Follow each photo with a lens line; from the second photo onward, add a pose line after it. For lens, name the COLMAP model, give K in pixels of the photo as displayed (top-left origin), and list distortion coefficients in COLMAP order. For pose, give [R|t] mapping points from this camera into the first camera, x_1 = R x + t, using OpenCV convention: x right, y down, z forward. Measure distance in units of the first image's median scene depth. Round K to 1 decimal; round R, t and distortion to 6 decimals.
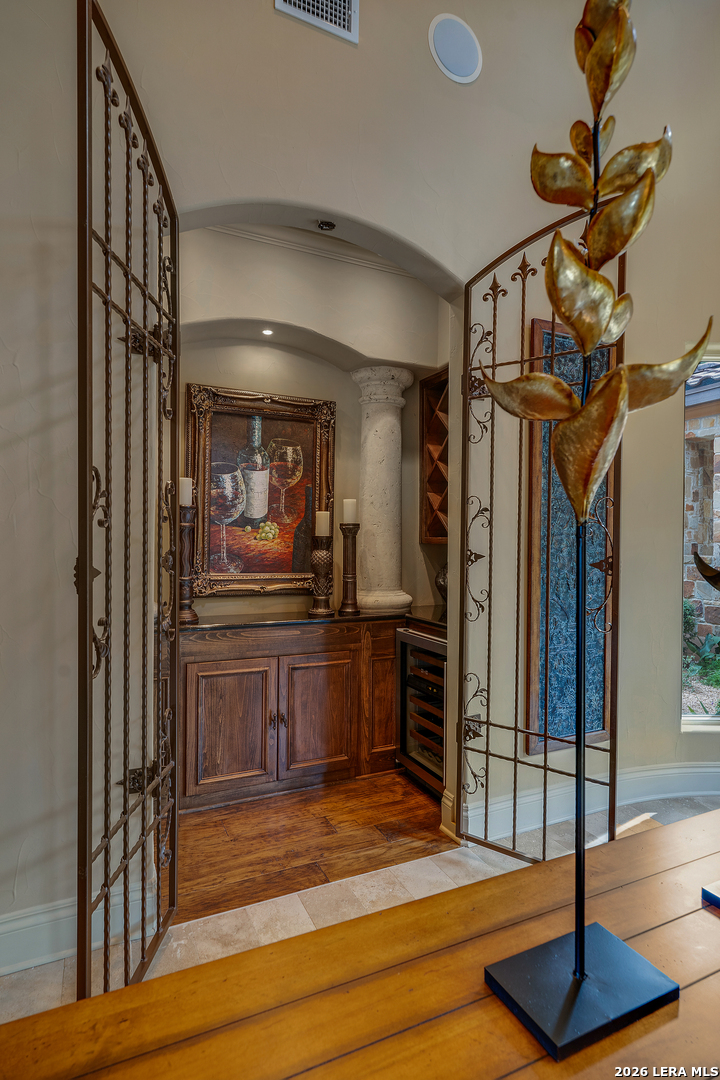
lens RADIAL K [[535.0, 0, 357.3], [0, 535.0, 539.3], [0, 0, 1]] dist [0.003581, 0.002833]
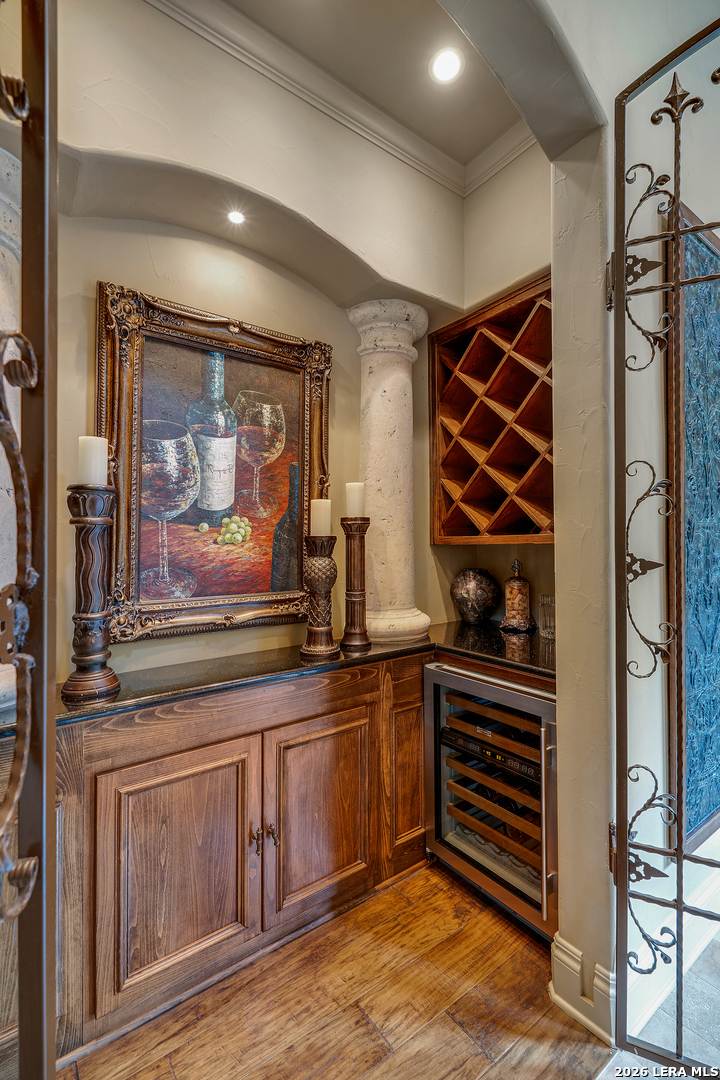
lens RADIAL K [[468.7, 0, 377.5], [0, 468.7, 524.2], [0, 0, 1]] dist [-0.006386, -0.000187]
pose [[0.975899, -0.017044, 0.217555, -0.126001], [0.025017, 0.999111, -0.033946, 0.000921], [-0.216783, 0.038571, 0.975457, 0.417680]]
